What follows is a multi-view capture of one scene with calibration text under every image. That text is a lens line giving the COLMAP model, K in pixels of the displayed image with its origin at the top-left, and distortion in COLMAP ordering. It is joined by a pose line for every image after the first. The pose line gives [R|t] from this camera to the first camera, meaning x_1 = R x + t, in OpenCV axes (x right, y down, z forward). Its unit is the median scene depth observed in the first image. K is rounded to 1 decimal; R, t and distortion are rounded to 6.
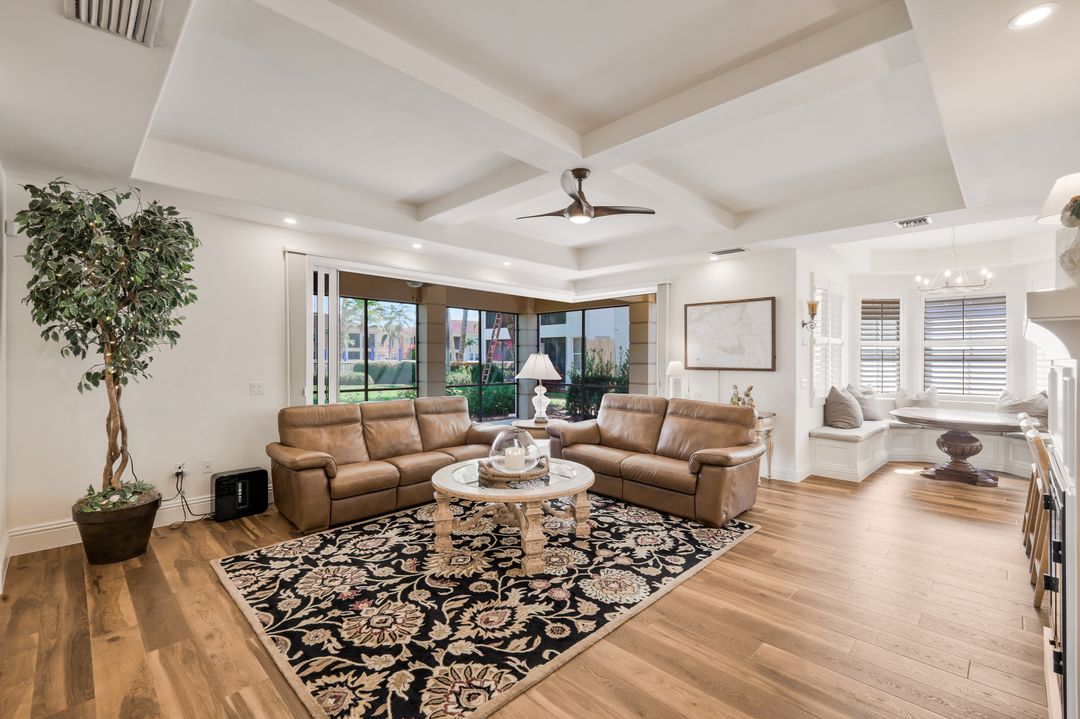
lens RADIAL K [[475.5, 0, 537.6], [0, 475.5, 358.7], [0, 0, 1]] dist [0.004554, 0.000595]
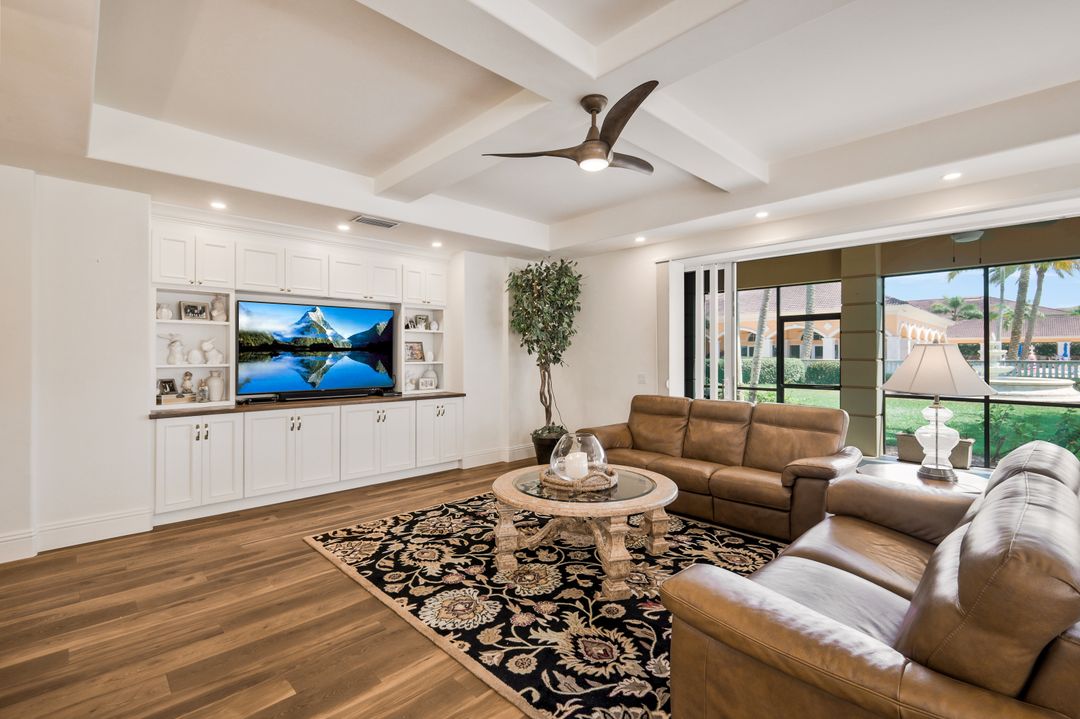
lens RADIAL K [[475.5, 0, 532.5], [0, 475.5, 356.4], [0, 0, 1]] dist [0.004554, 0.000595]
pose [[-0.016048, 0.000754, -0.999871, 1.093811], [-0.001918, 0.999998, 0.000785, 0.007652], [0.999869, 0.001930, -0.016046, 1.200689]]
